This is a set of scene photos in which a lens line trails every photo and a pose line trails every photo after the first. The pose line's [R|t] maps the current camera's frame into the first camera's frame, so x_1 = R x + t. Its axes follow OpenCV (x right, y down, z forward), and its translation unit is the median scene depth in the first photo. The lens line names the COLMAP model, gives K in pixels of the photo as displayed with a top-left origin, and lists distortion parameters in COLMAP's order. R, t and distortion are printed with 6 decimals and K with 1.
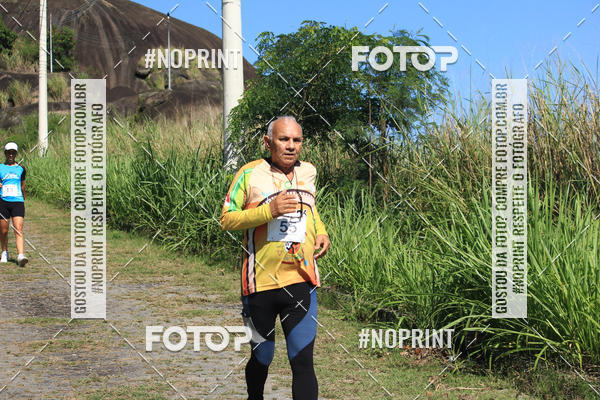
lens RADIAL K [[1545.0, 0, 301.7], [0, 1545.0, 250.6], [0, 0, 1]] dist [-0.343913, -0.126215]
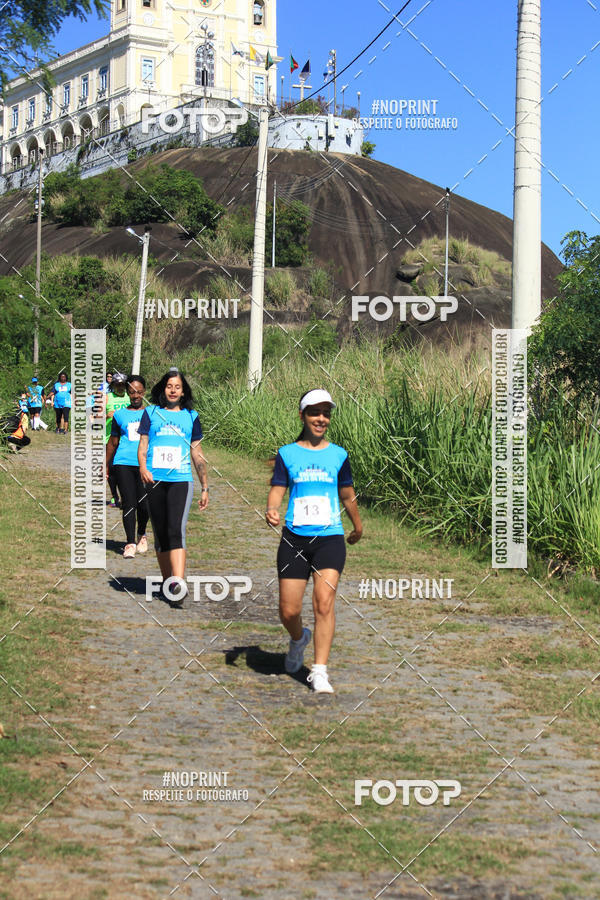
lens RADIAL K [[2448.3, 0, 361.5], [0, 2448.3, 449.3], [0, 0, 1]] dist [-0.379640, -0.246422]
pose [[0.990560, 0.046134, -0.129087, 0.025814], [-0.050802, 0.998160, -0.033105, -0.001610], [0.127322, 0.039350, 0.991081, -0.098407]]
